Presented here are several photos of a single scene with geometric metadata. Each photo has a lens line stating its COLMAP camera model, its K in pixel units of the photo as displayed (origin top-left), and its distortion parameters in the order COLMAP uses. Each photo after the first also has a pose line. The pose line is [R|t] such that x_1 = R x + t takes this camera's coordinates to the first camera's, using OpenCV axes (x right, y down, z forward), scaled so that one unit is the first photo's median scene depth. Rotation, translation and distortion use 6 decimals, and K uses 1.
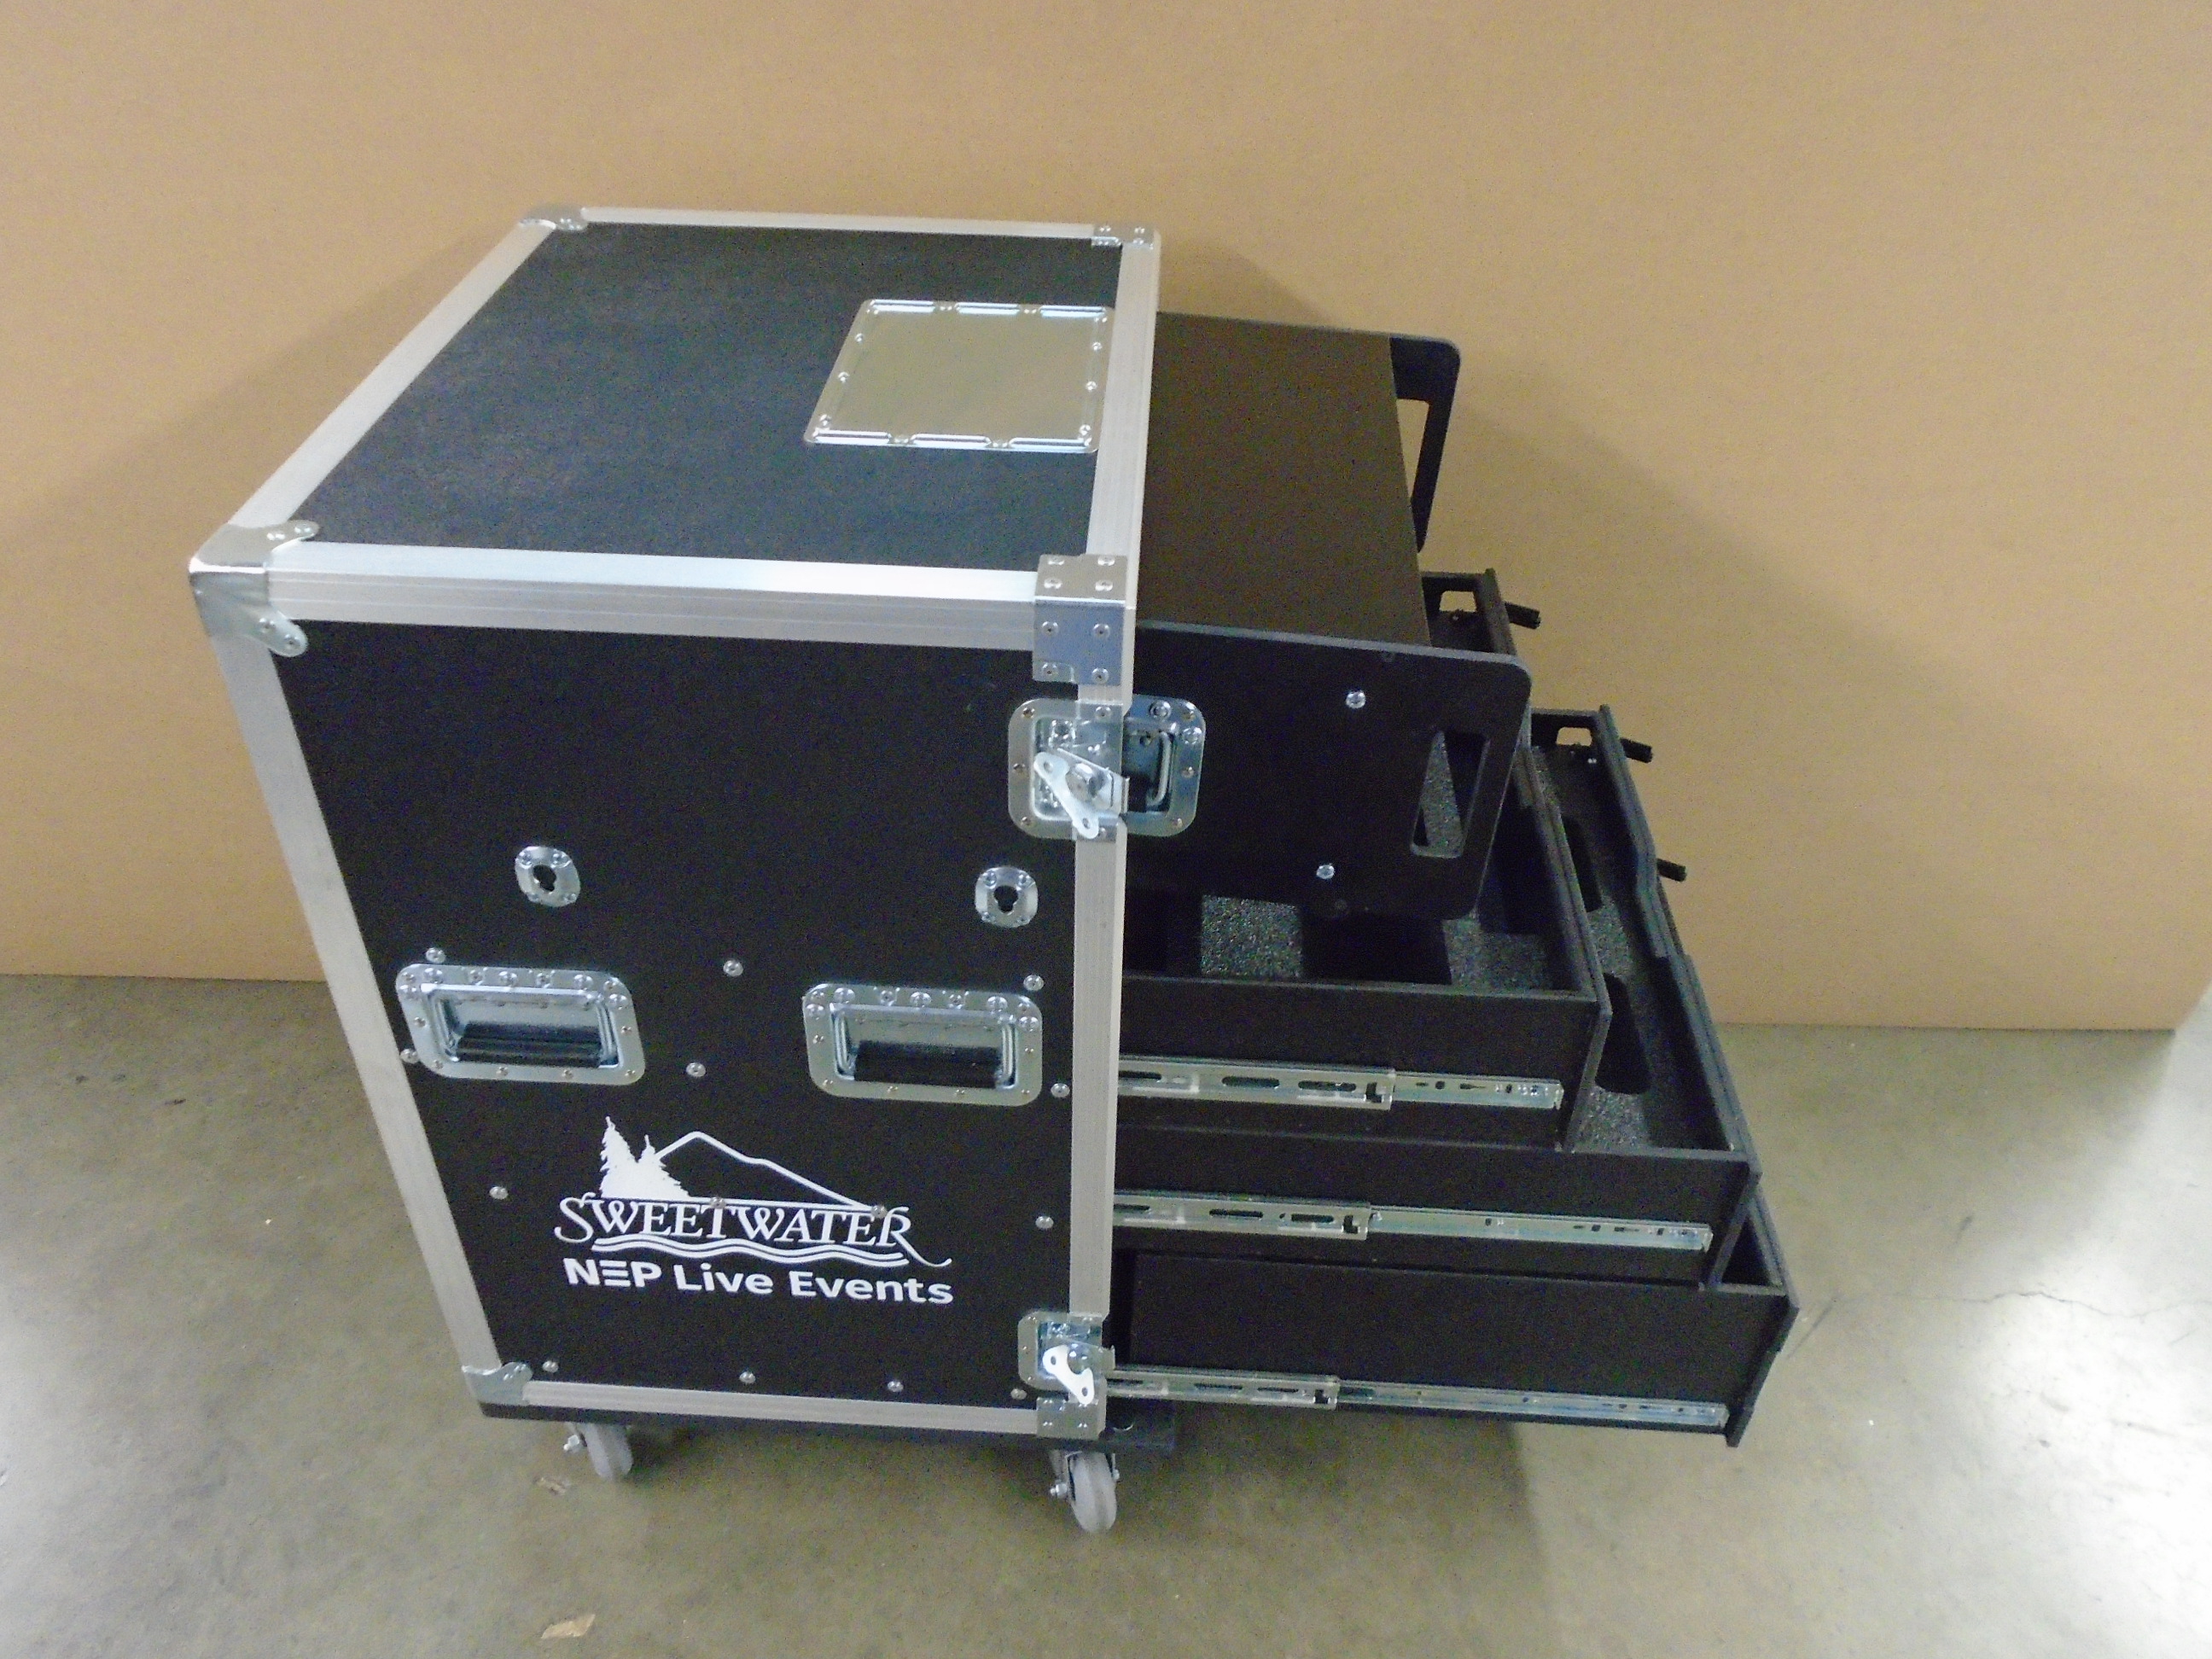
lens RADIAL K [[1701.7, 0, 1099.5], [0, 1701.7, 838.2], [0, 0, 1]] dist [-0.005275, -0.006750]
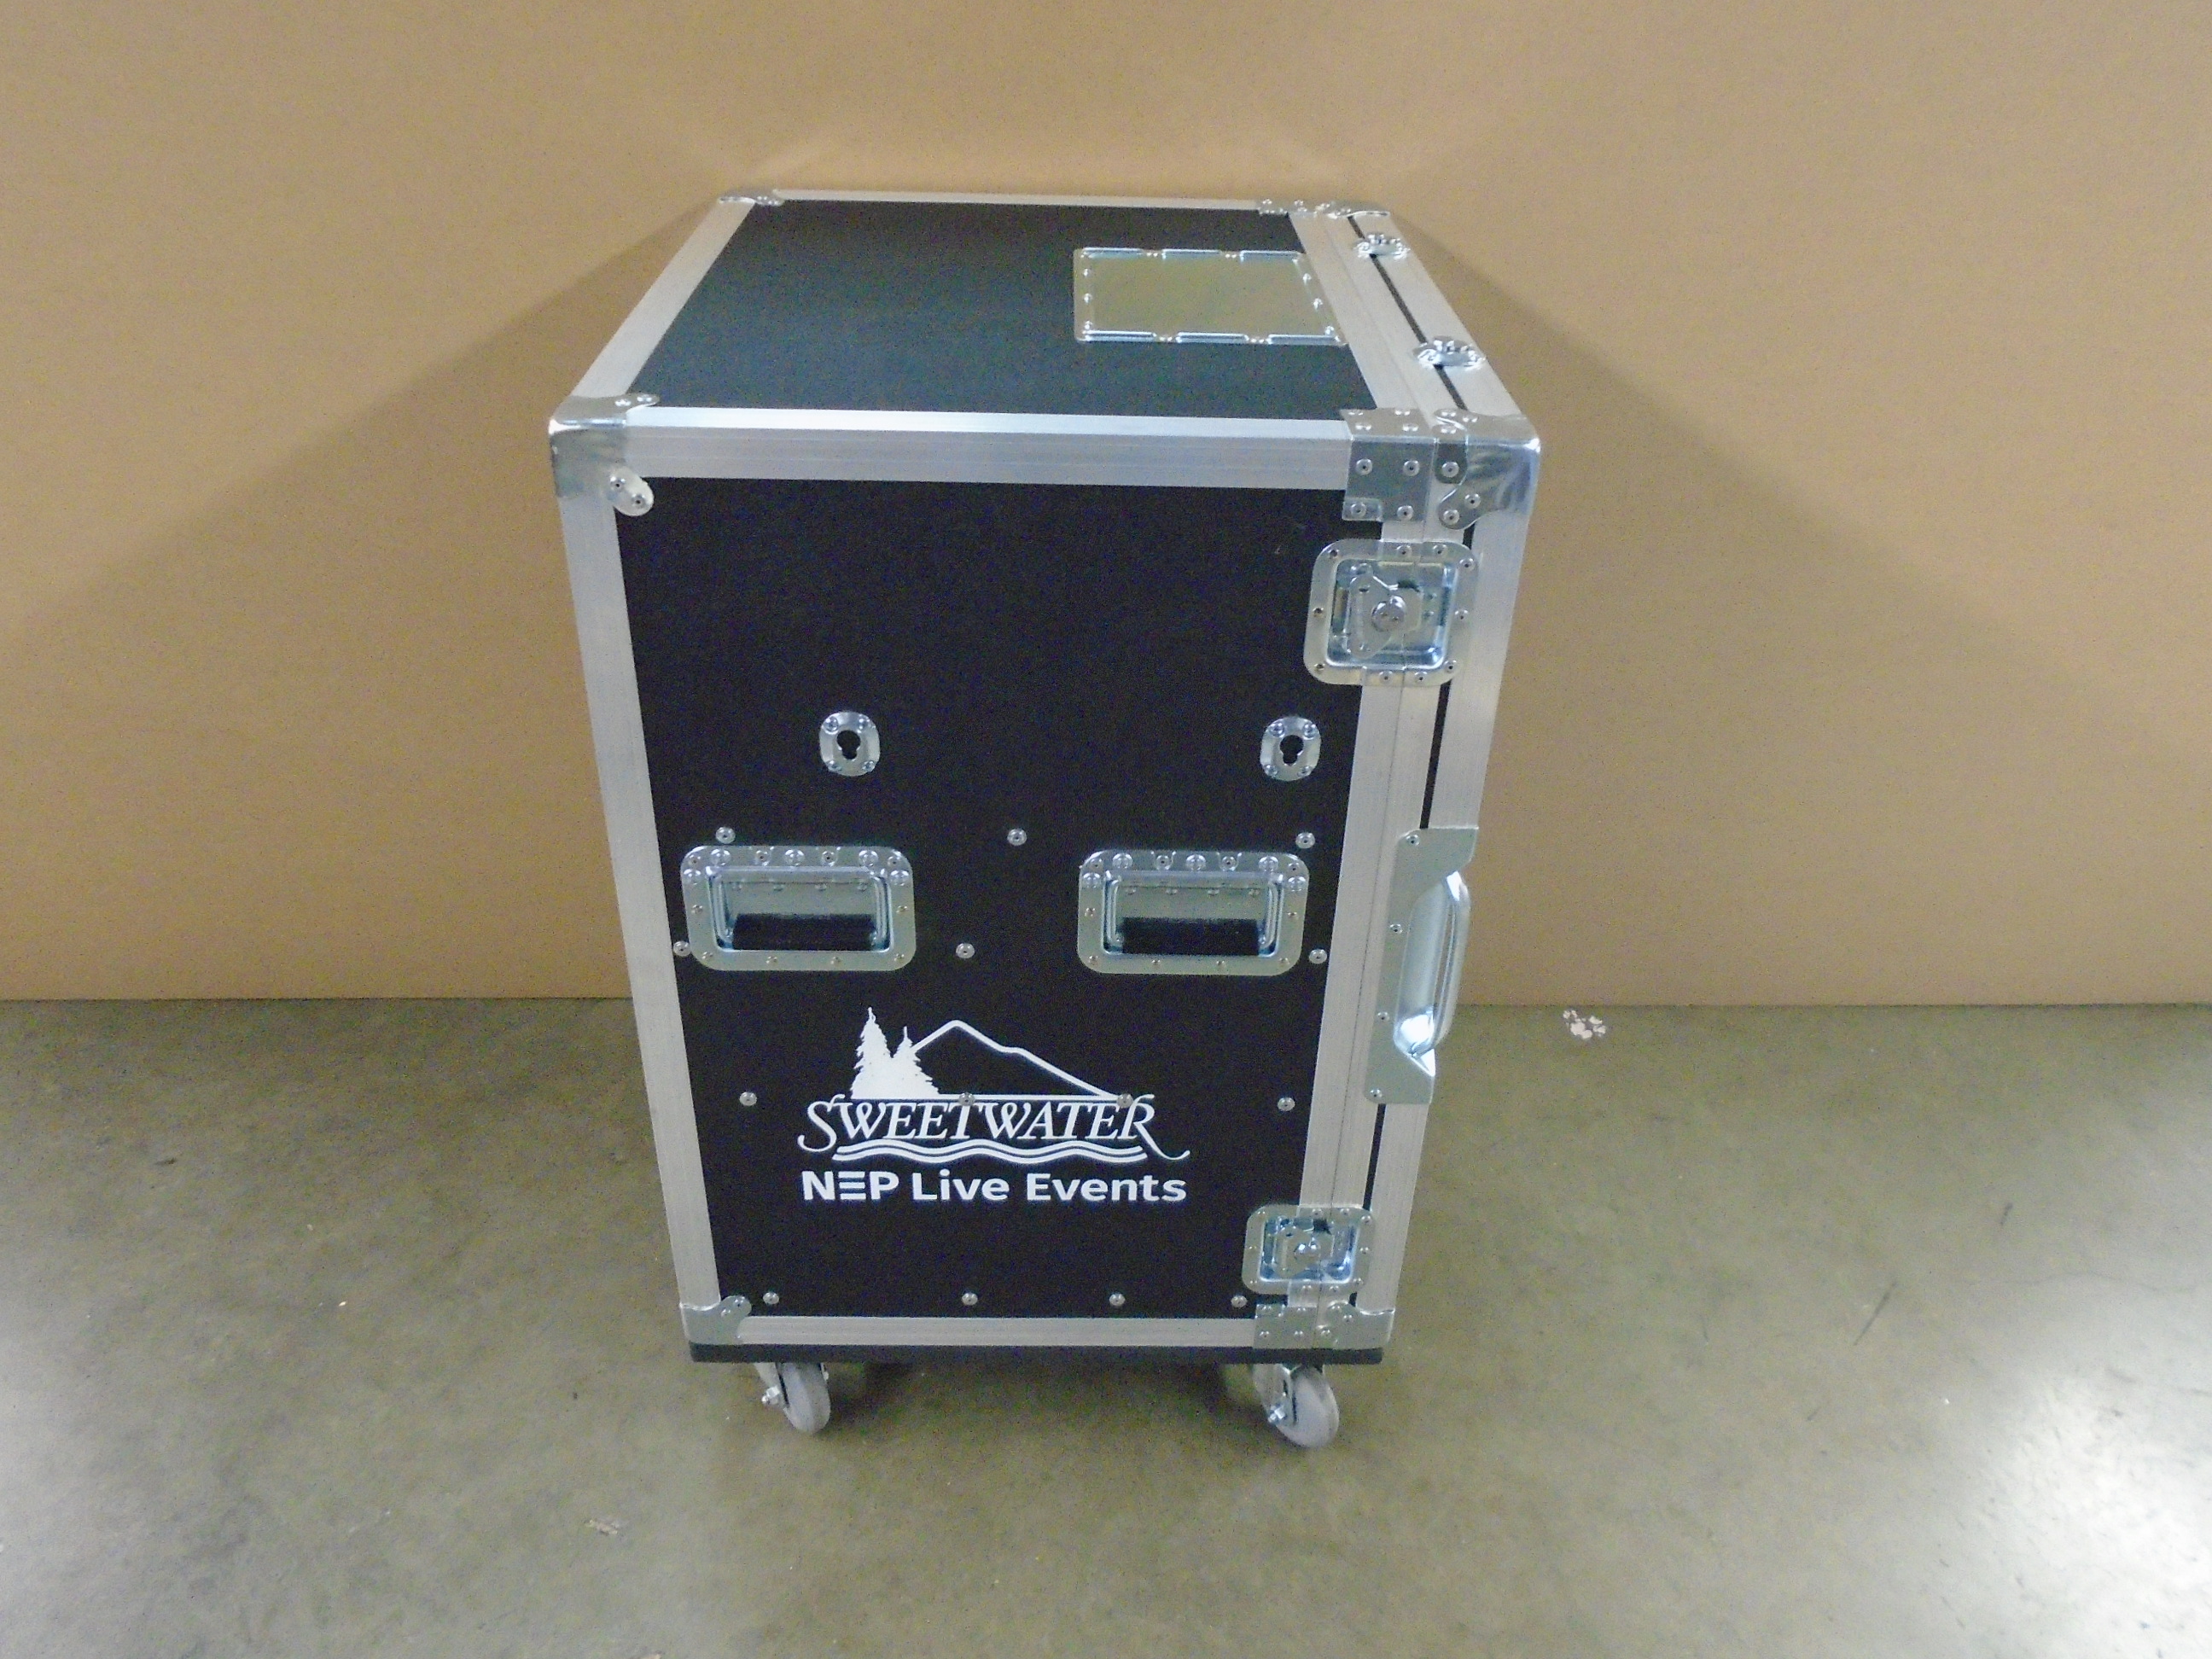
lens RADIAL K [[1692.7, 0, 1106.0], [0, 1692.7, 829.5], [0, 0, 1]] dist [-0.003913, -0.008293]
pose [[0.997450, -0.031059, 0.064261, -0.199534], [0.036865, 0.995148, -0.091225, 0.147822], [-0.061115, 0.093362, 0.993755, -0.029885]]
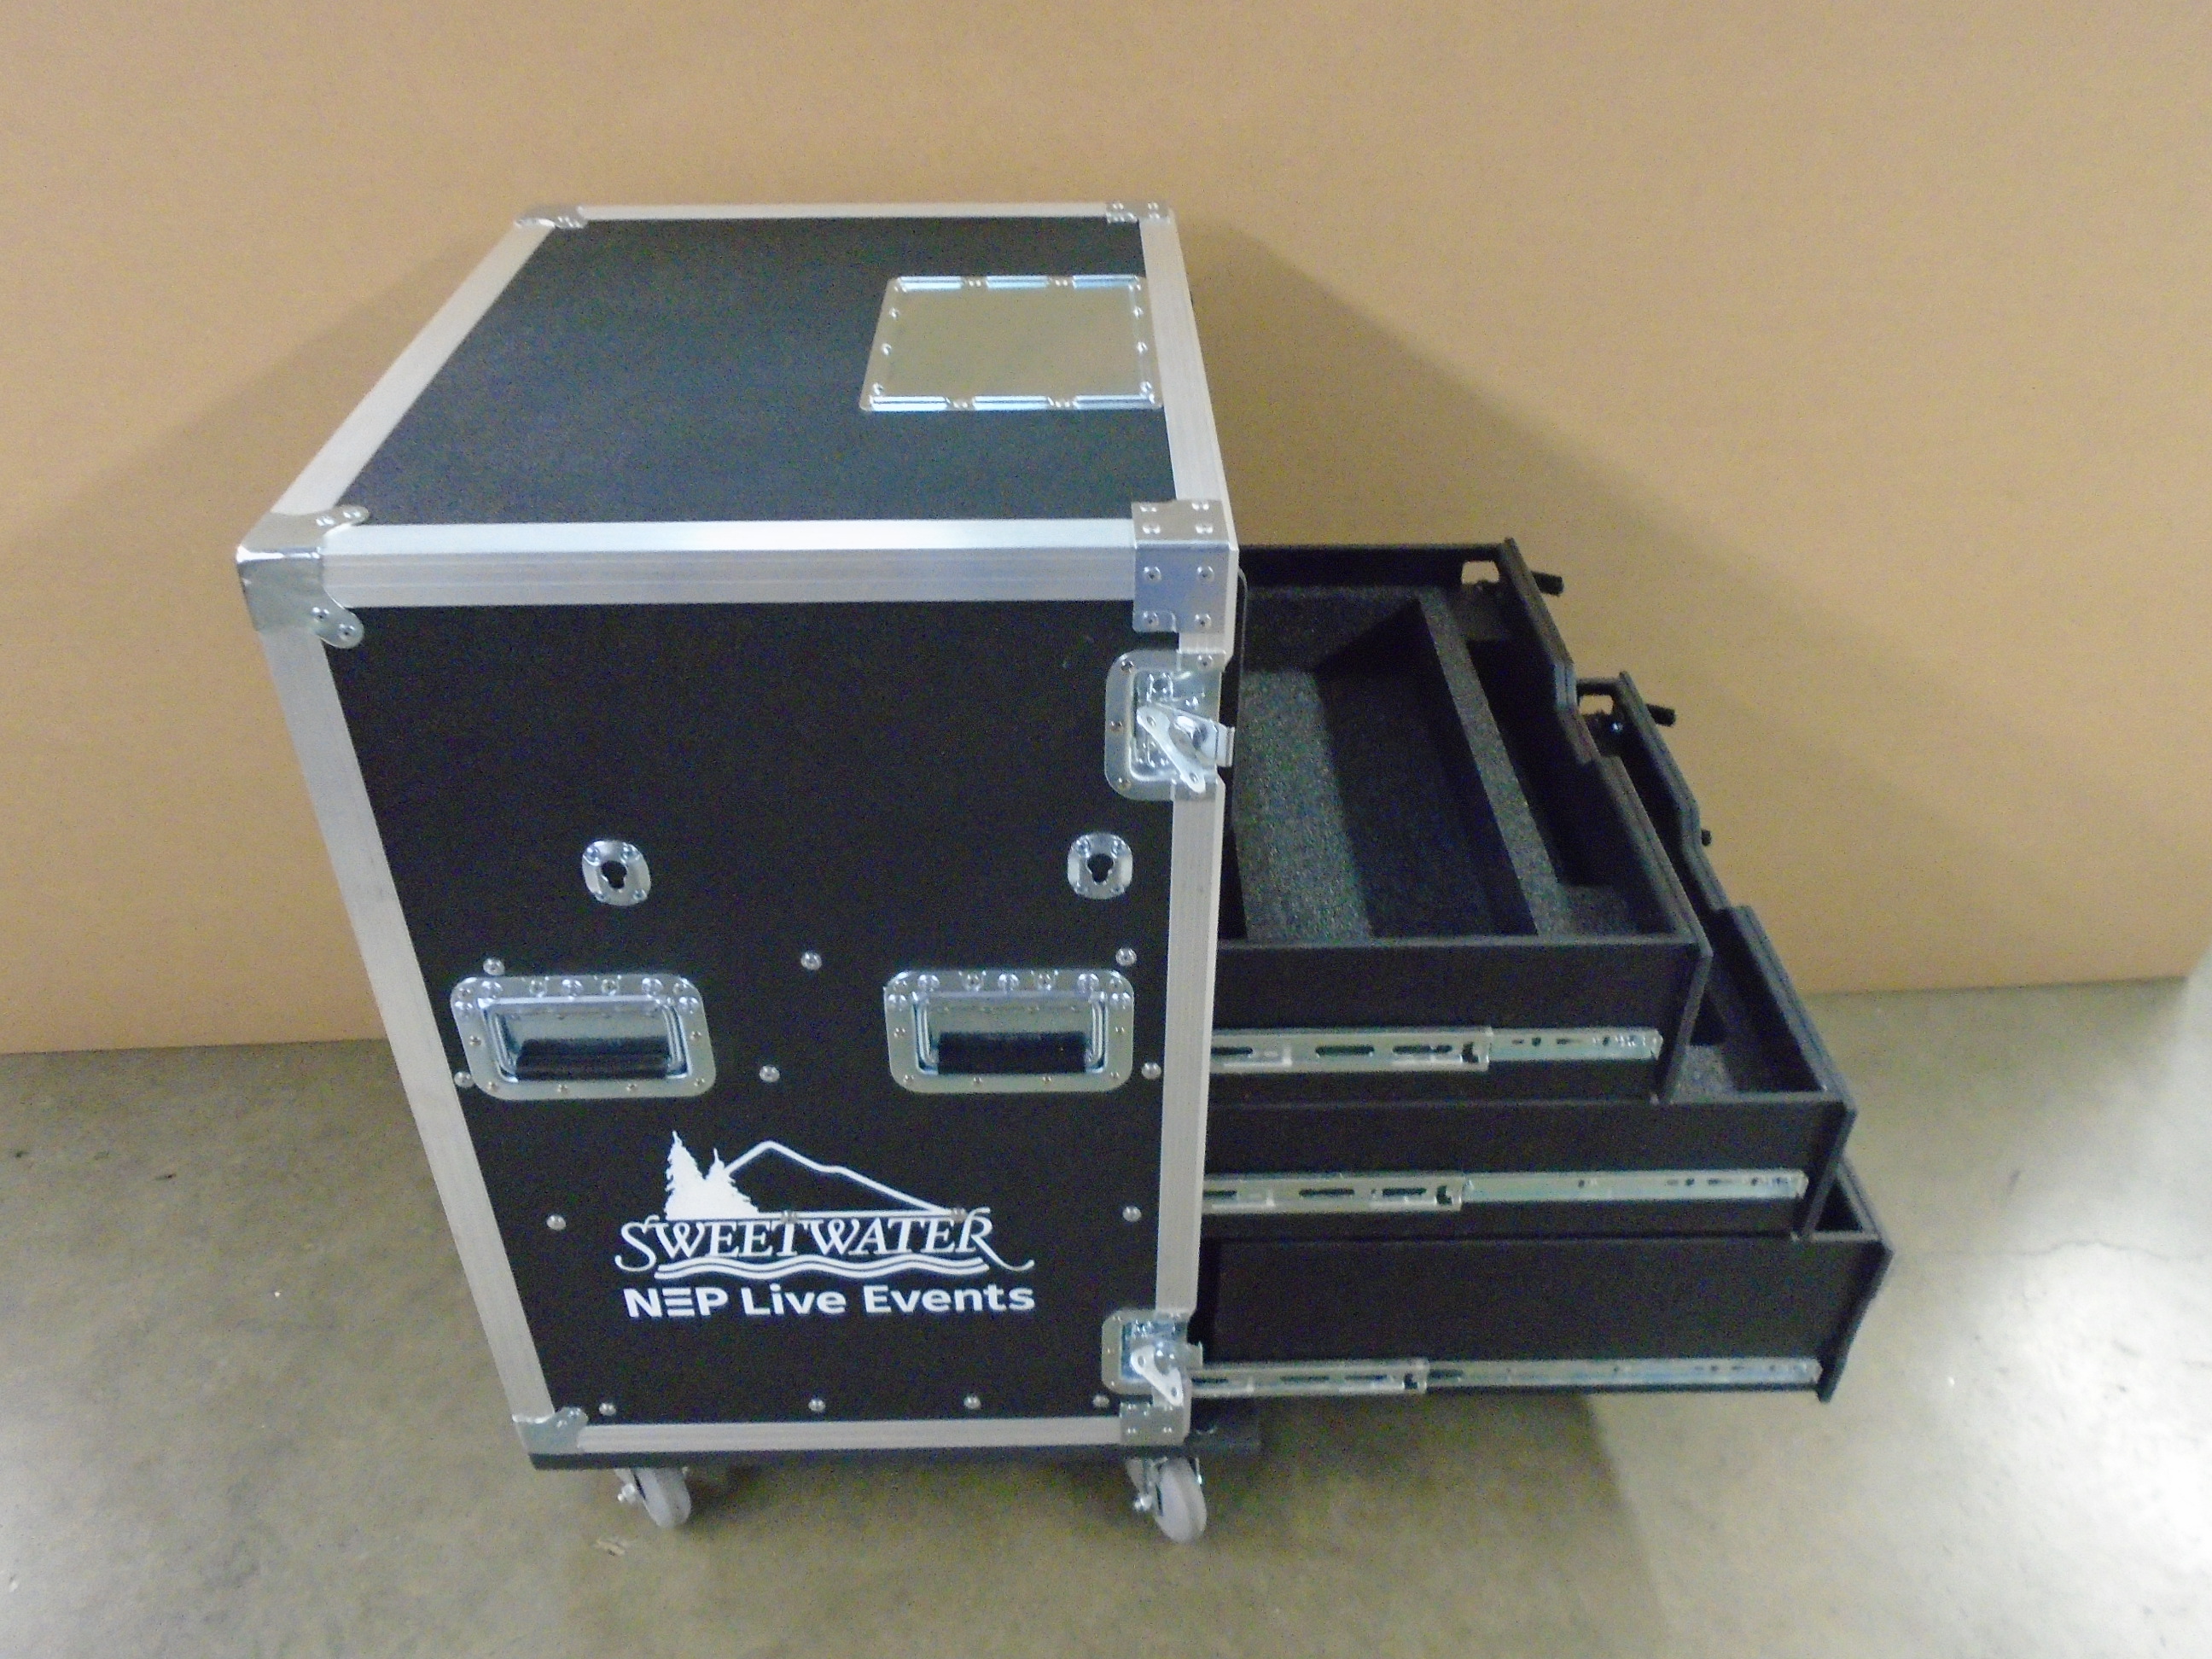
lens RADIAL K [[1701.7, 0, 1099.5], [0, 1701.7, 838.2], [0, 0, 1]] dist [-0.005275, -0.006750]
pose [[0.997097, -0.057075, 0.050403, -0.085932], [0.058548, 0.997885, -0.028256, 0.038535], [-0.048684, 0.031125, 0.998329, 0.029837]]
